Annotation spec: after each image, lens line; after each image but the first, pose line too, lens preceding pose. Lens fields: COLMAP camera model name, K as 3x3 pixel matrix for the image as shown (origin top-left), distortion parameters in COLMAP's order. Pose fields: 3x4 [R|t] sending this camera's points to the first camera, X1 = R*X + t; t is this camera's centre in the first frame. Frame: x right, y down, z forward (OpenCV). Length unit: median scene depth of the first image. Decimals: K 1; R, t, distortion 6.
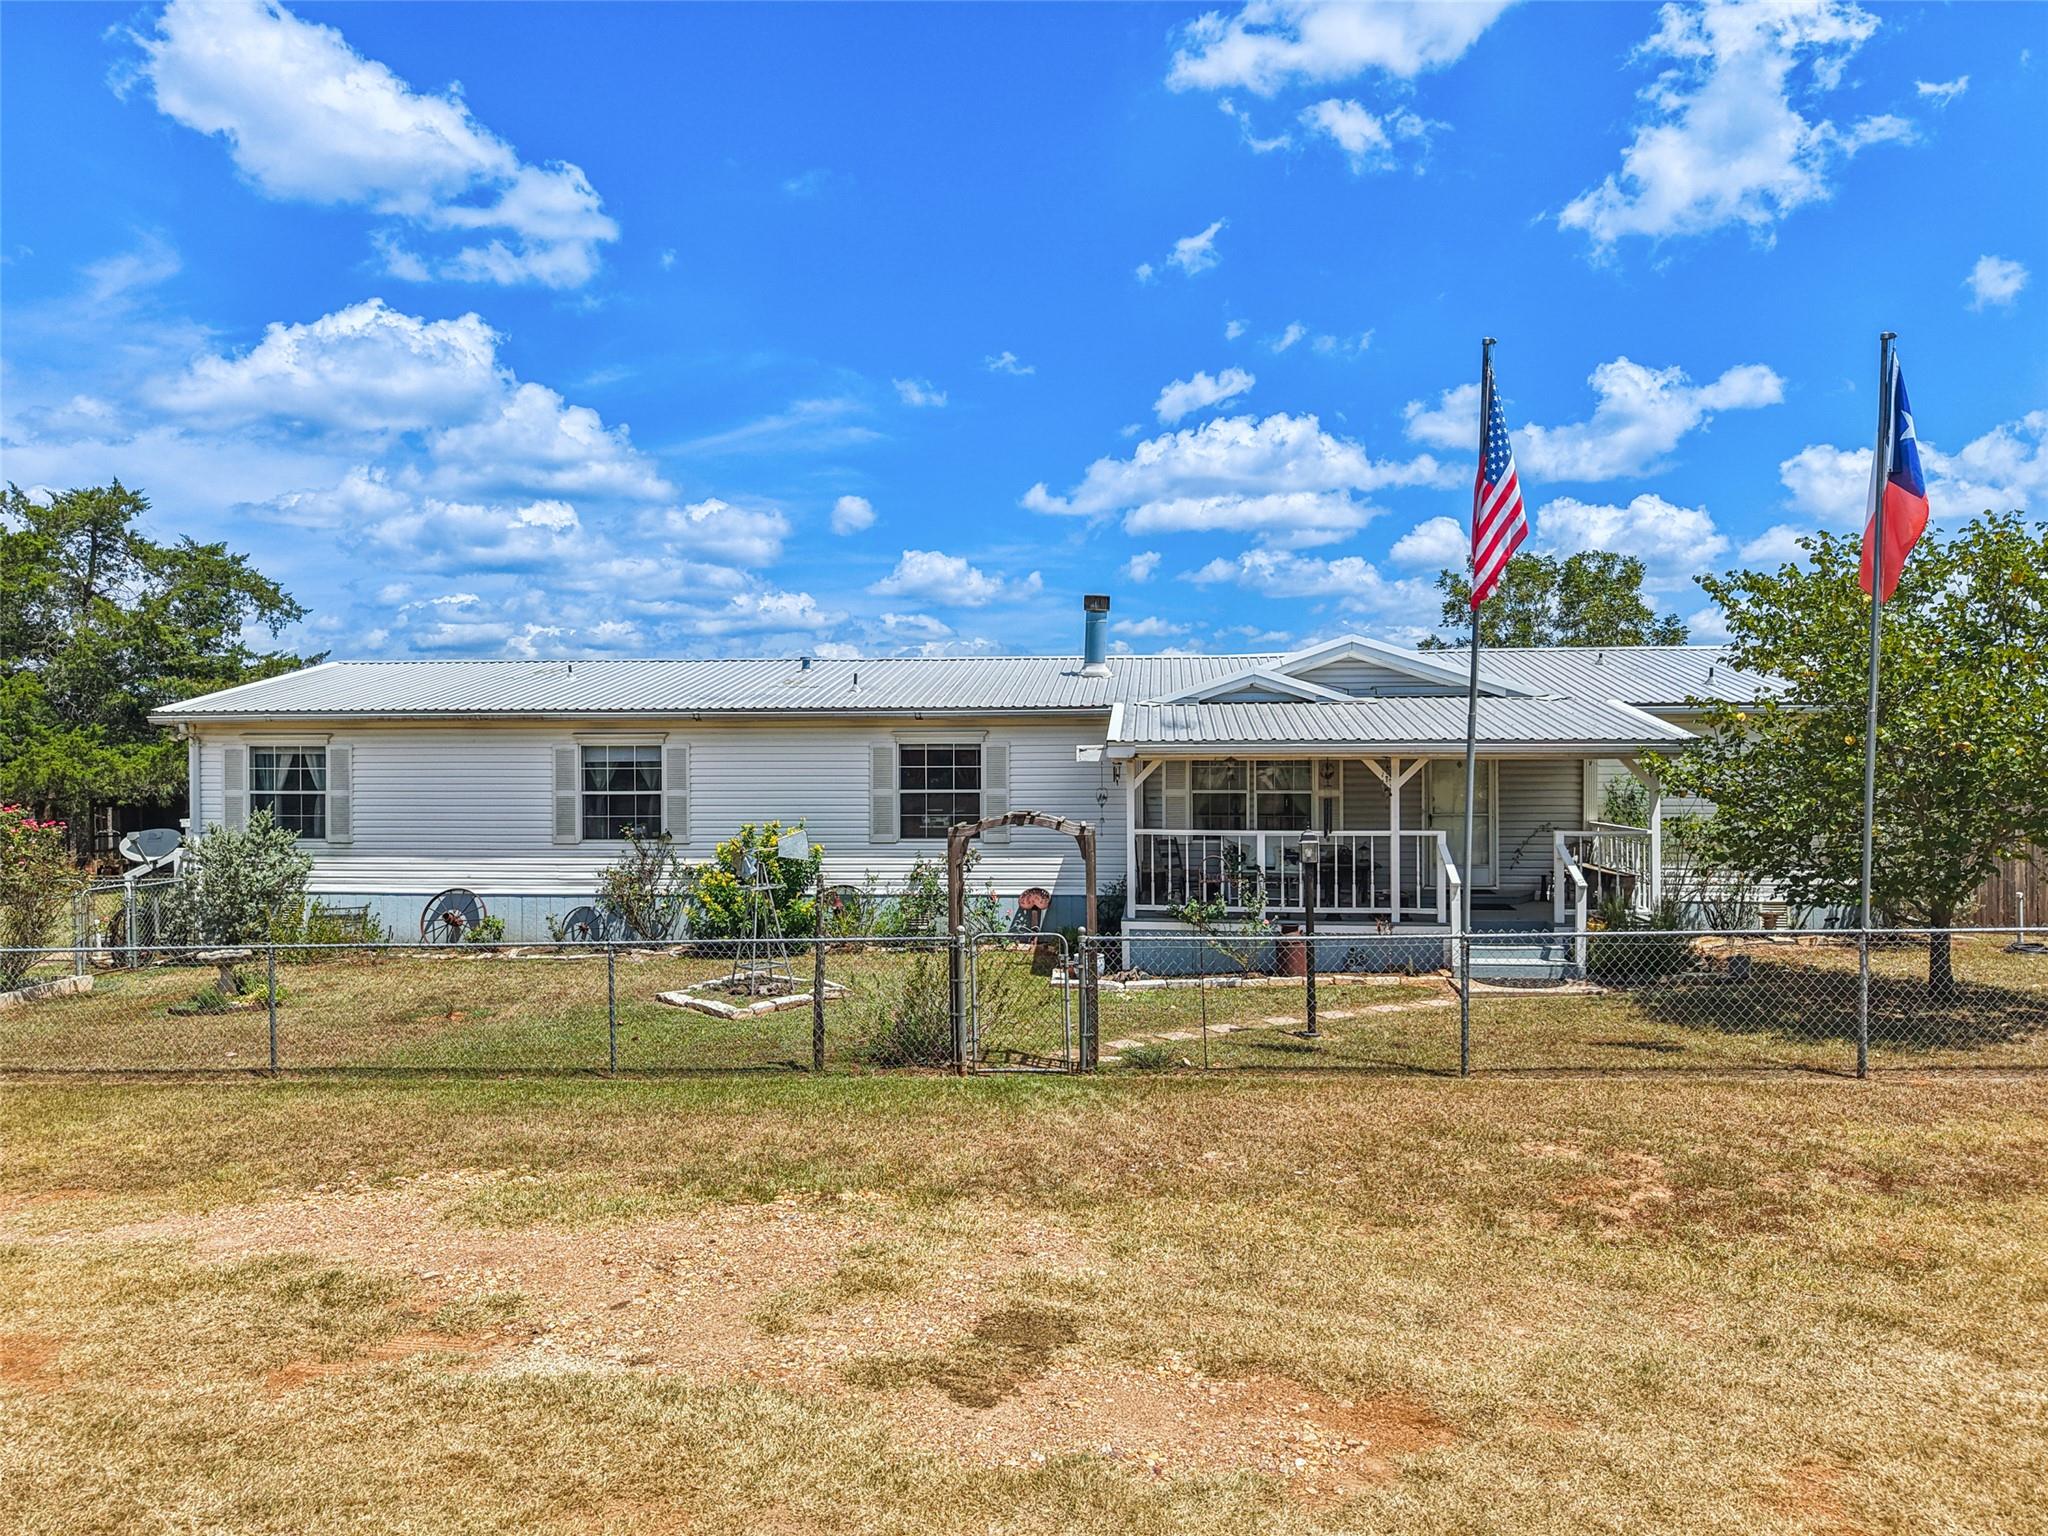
lens RADIAL K [[1491.5, 0, 1021.5], [0, 1491.5, 767.5], [0, 0, 1]] dist [0.014837, 0.002112]
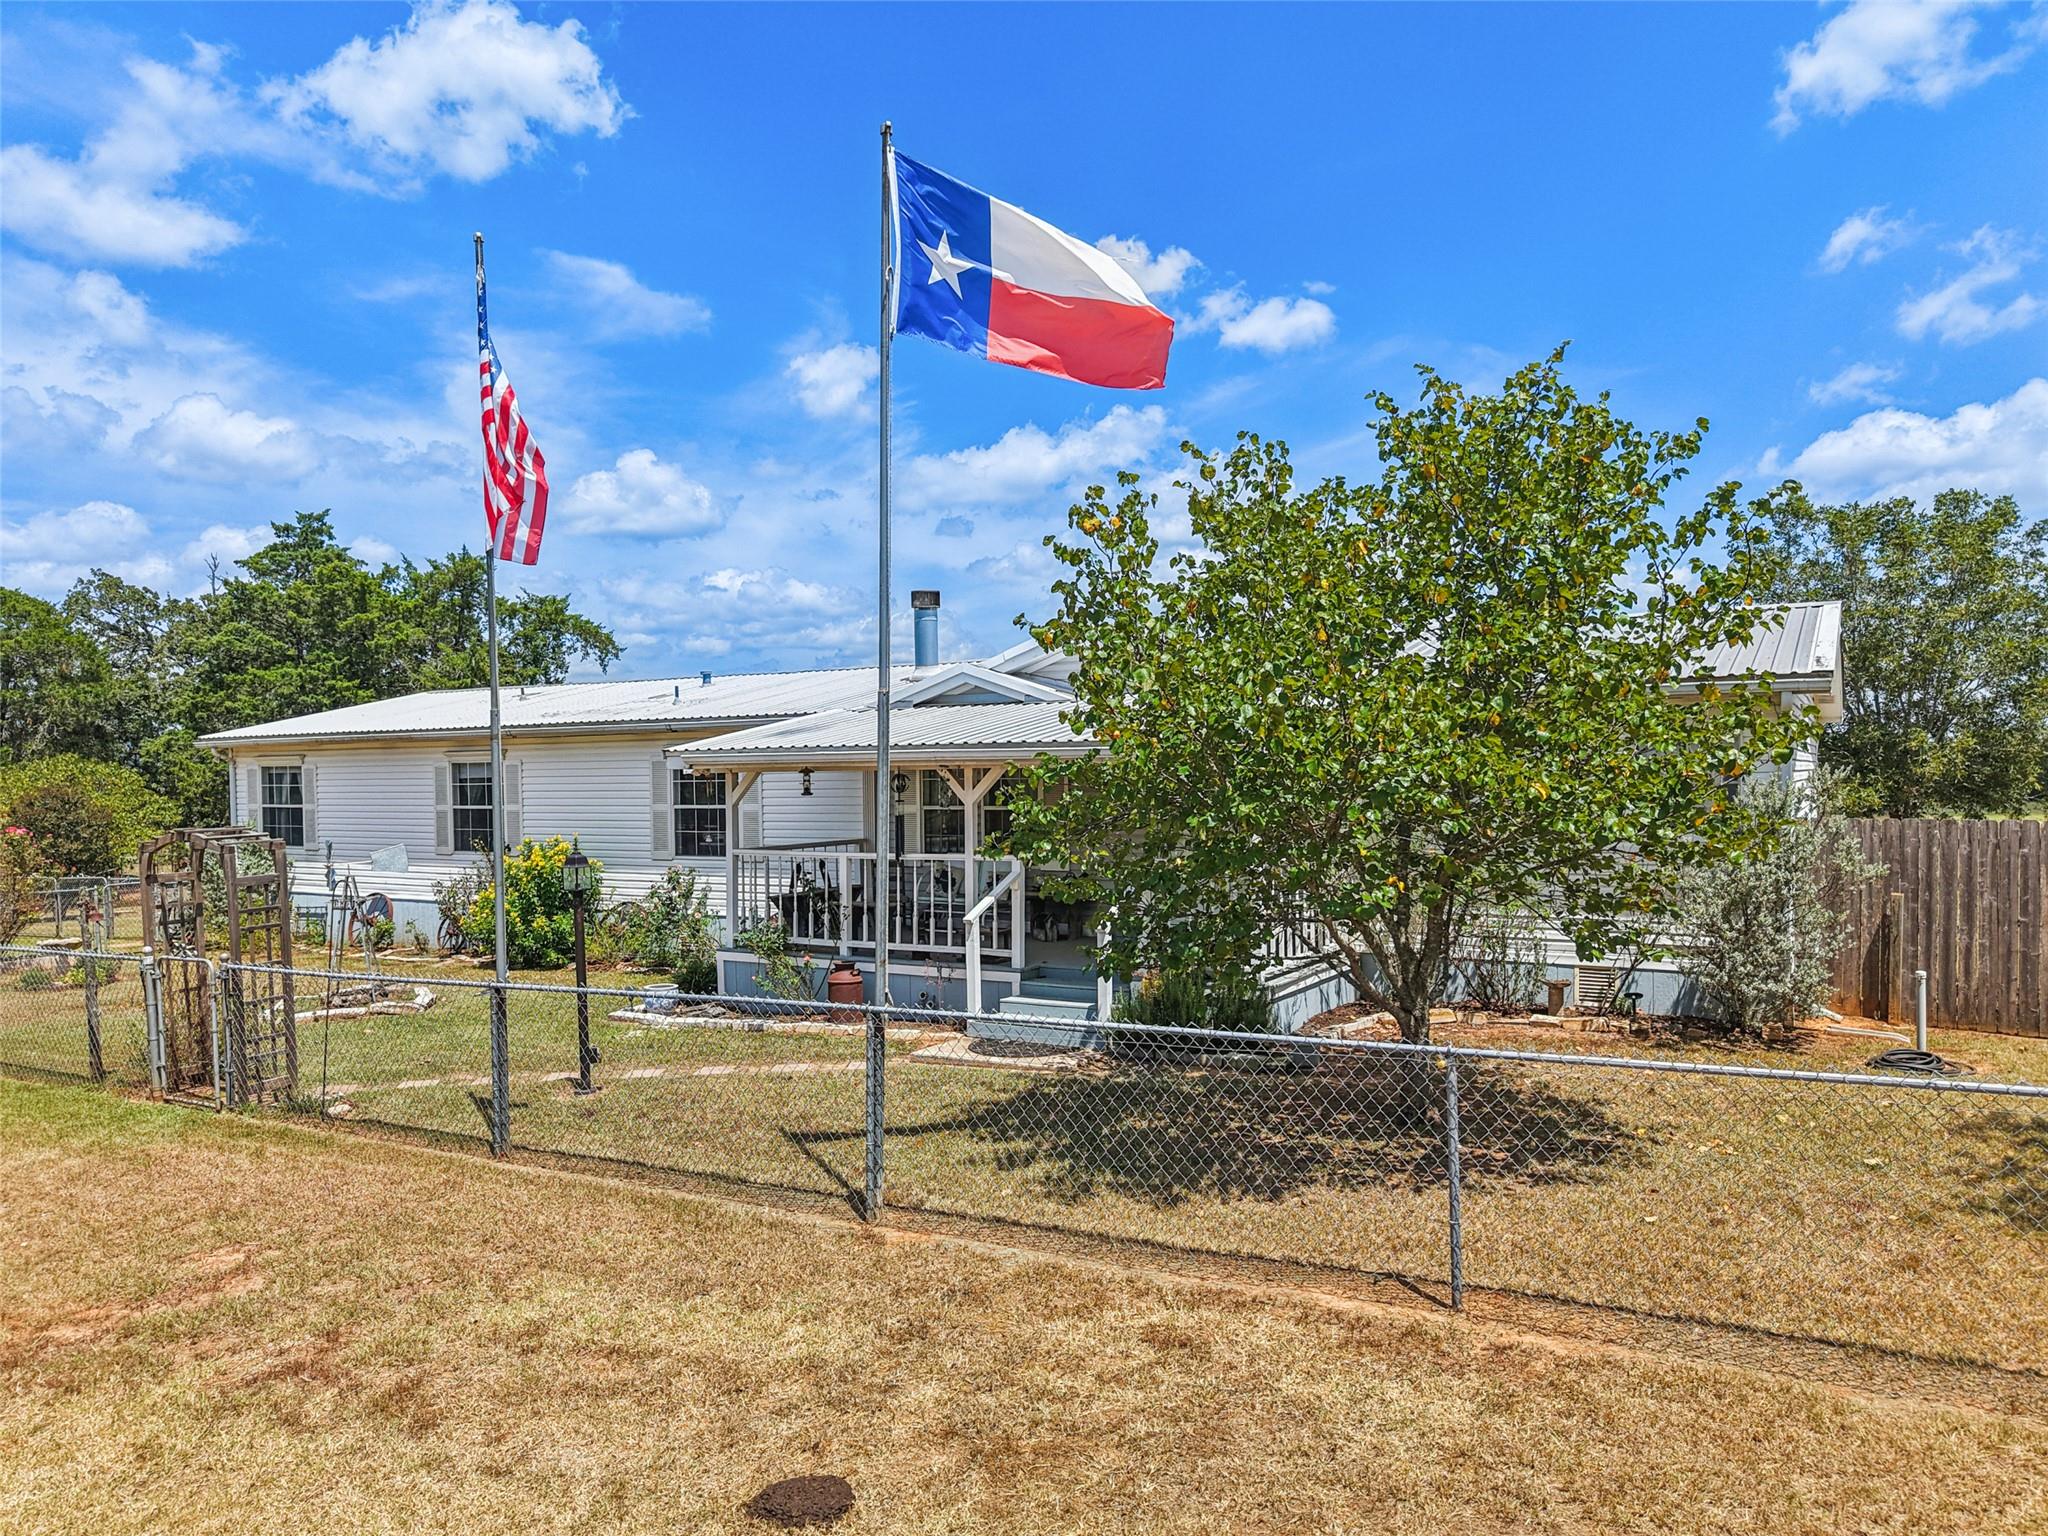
lens RADIAL K [[1434.7, 0, 1016.8], [0, 1434.7, 788.8], [0, 0, 1]] dist [0.007442, -0.008217]
pose [[0.913113, -0.004288, -0.407683, 0.491986], [0.006432, 0.999972, 0.003889, 0.002339], [0.407655, -0.006173, 0.913115, 0.227746]]
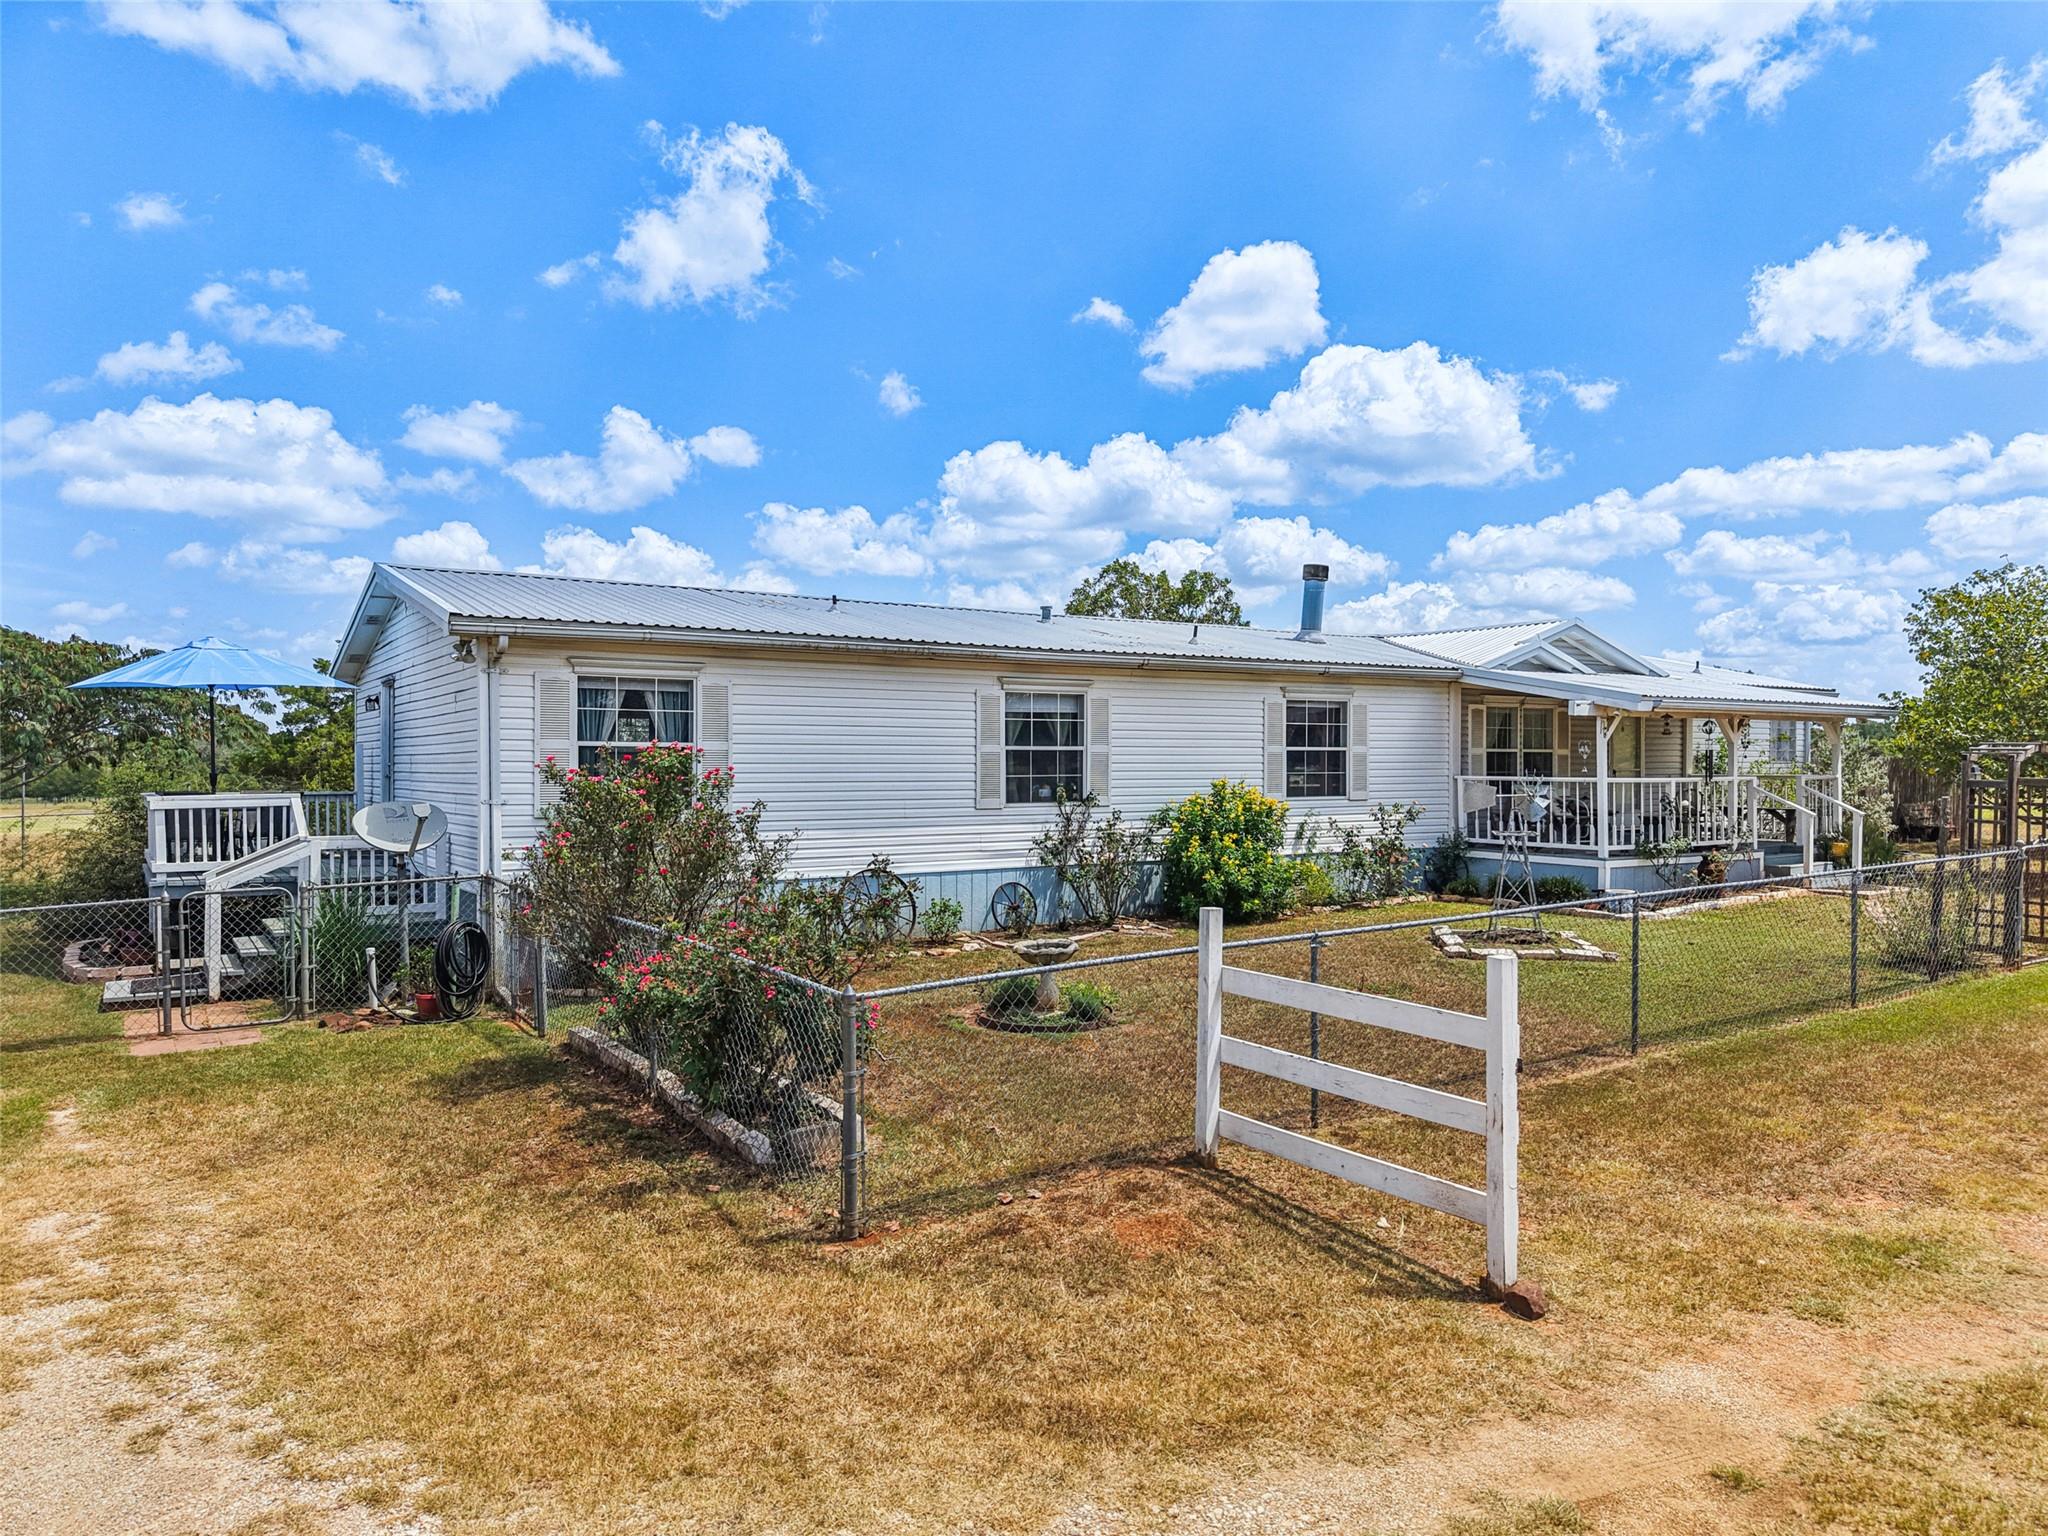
lens RADIAL K [[1331.2, 0, 1025.3], [0, 1331.2, 761.9], [0, 0, 1]] dist [0.001912, -0.000911]
pose [[0.750441, 0.001883, 0.660935, -0.776160], [-0.000410, 0.999997, -0.002383, 0.026697], [-0.660938, 0.001517, 0.750439, 0.435781]]
